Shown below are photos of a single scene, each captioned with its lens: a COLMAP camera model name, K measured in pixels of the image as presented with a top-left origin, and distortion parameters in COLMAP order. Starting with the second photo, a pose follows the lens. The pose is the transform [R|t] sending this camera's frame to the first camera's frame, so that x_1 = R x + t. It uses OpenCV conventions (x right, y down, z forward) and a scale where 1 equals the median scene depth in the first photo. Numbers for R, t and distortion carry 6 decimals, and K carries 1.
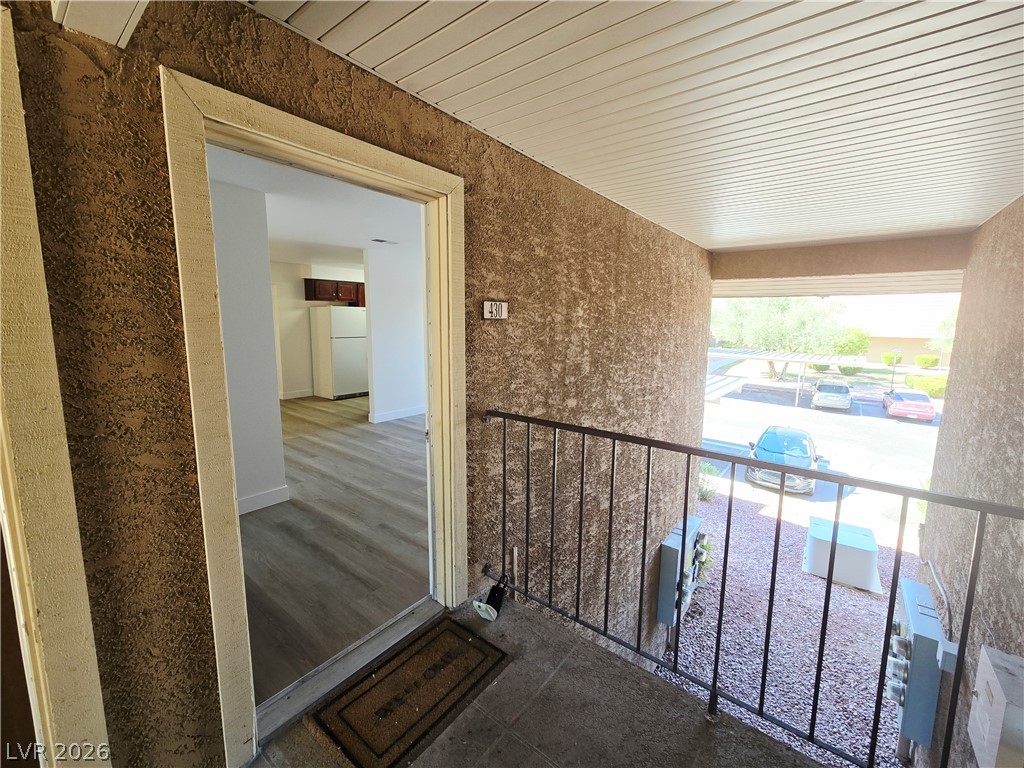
lens RADIAL K [[420.4, 0, 514.1], [0, 420.4, 377.9], [0, 0, 1]] dist [-0.001721, 0.000132]
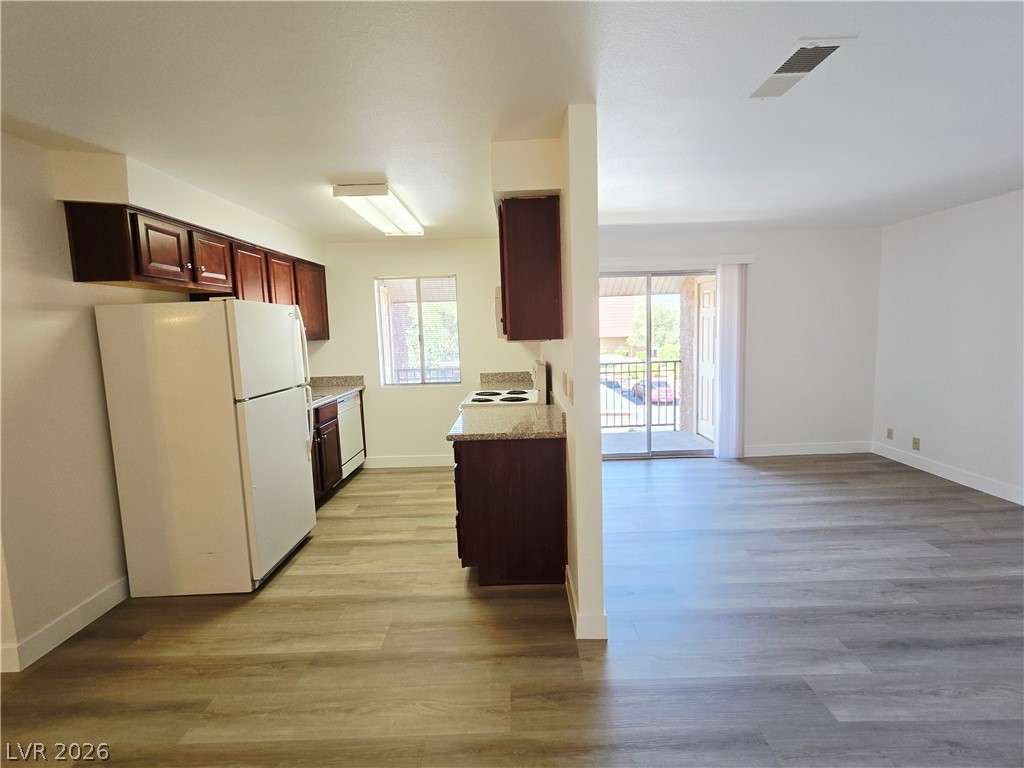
lens RADIAL K [[452.0, 0, 516.4], [0, 452.0, 377.9], [0, 0, 1]] dist [0.001415, 0.000660]
pose [[0.780238, -0.102140, 0.617087, -0.534718], [0.123854, 0.992271, 0.007641, -0.098966], [-0.613098, 0.070467, 0.786858, 0.677691]]
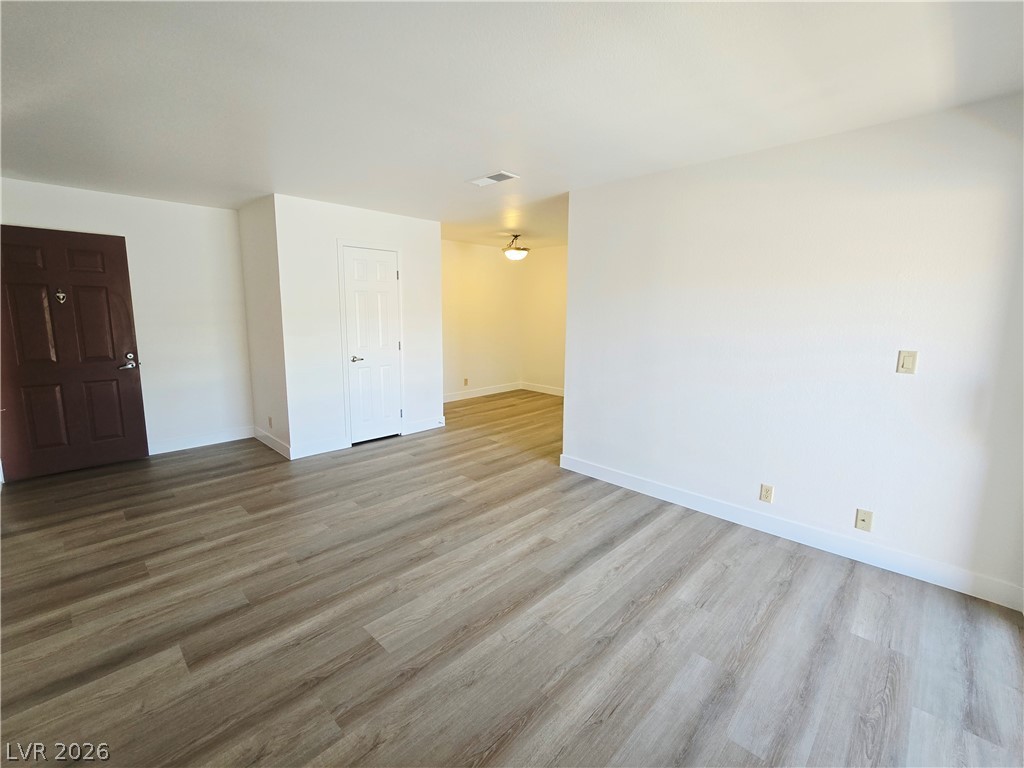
lens RADIAL K [[447.5, 0, 512.0], [0, 447.5, 384.0], [0, 0, 1]] dist [0.001569, 0.000050]
pose [[-0.104496, 0.154589, -0.982437, 0.302181], [-0.147438, 0.974522, 0.169025, -0.110402], [0.983536, 0.162511, -0.079041, 0.873119]]
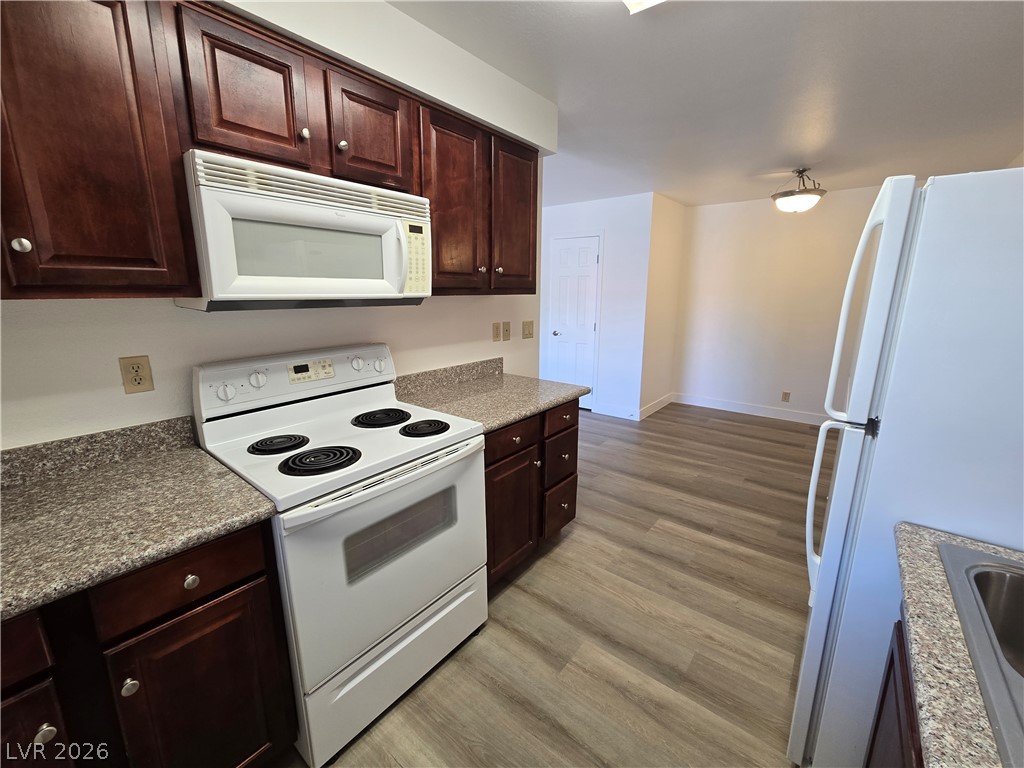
lens RADIAL K [[420.4, 0, 514.1], [0, 420.4, 377.9], [0, 0, 1]] dist [-0.001721, 0.000132]
pose [[-0.999882, -0.014356, 0.005551, -0.289866], [-0.011604, 0.940030, 0.340893, -0.183298], [-0.010112, 0.340788, -0.940086, 1.344434]]
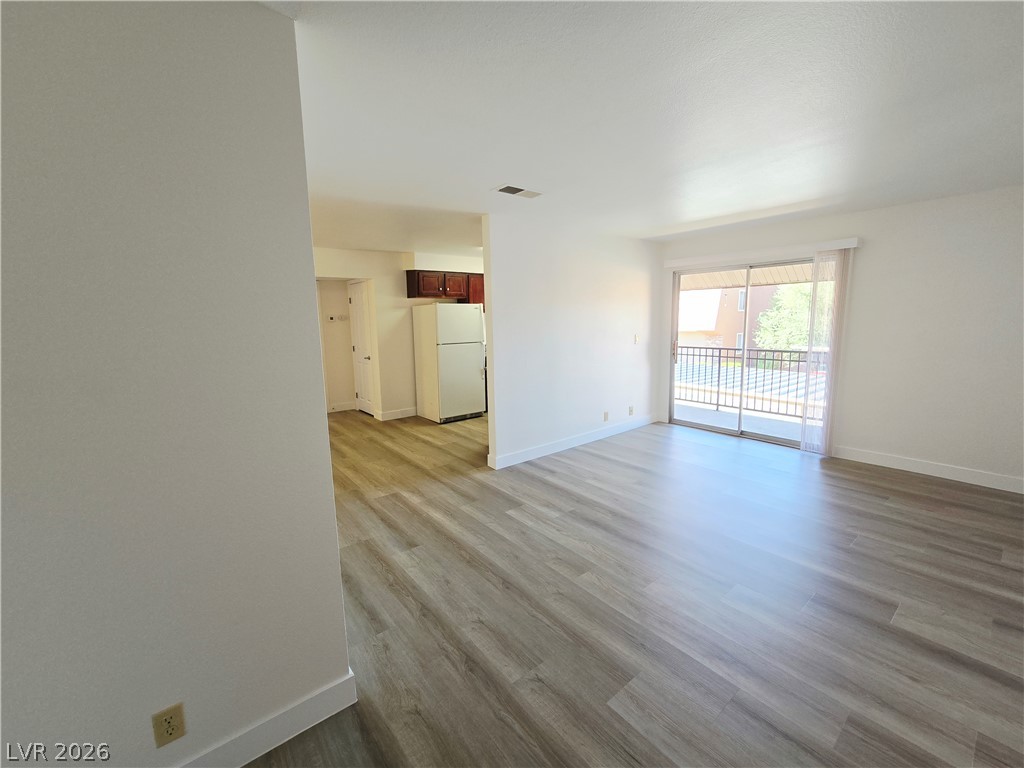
lens RADIAL K [[420.4, 0, 514.1], [0, 420.4, 377.9], [0, 0, 1]] dist [-0.001721, 0.000132]
pose [[0.974331, 0.004254, -0.225080, -0.135330], [-0.003329, 0.999984, 0.004488, -0.041282], [0.225096, -0.003624, 0.974330, 0.305034]]
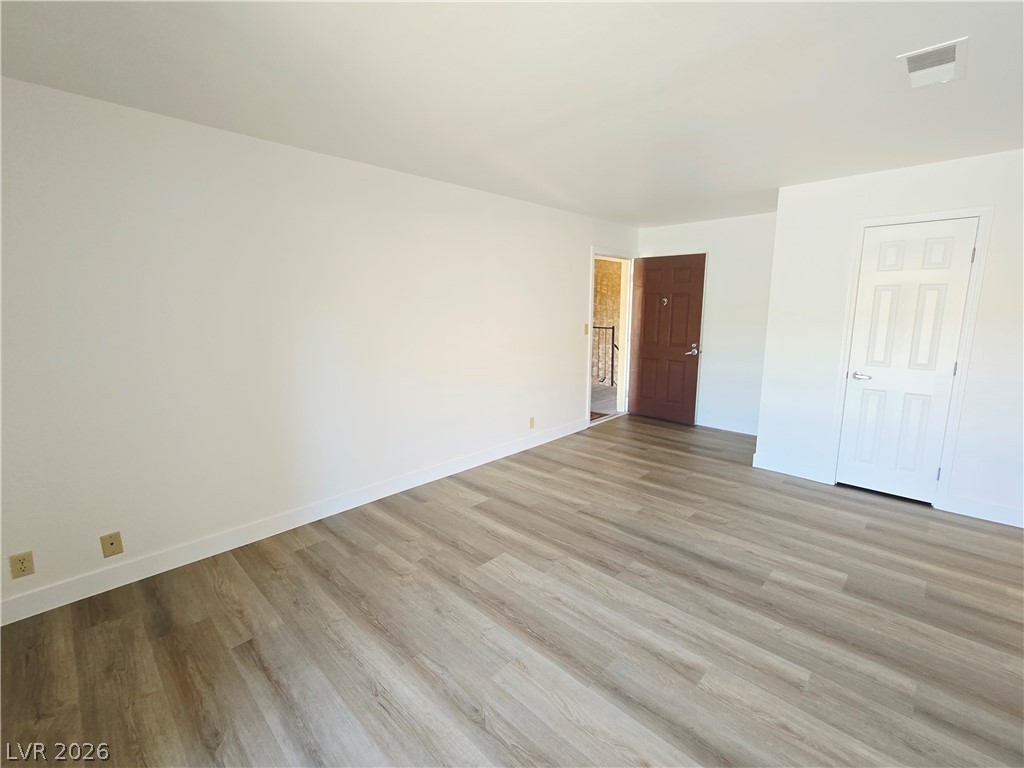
lens RADIAL K [[452.0, 0, 516.4], [0, 452.0, 377.9], [0, 0, 1]] dist [0.001415, 0.000660]
pose [[-0.995260, -0.025107, 0.093954, -0.012270], [0.003876, 0.955092, 0.296284, -0.151300], [-0.097173, 0.295244, -0.950467, 1.117030]]
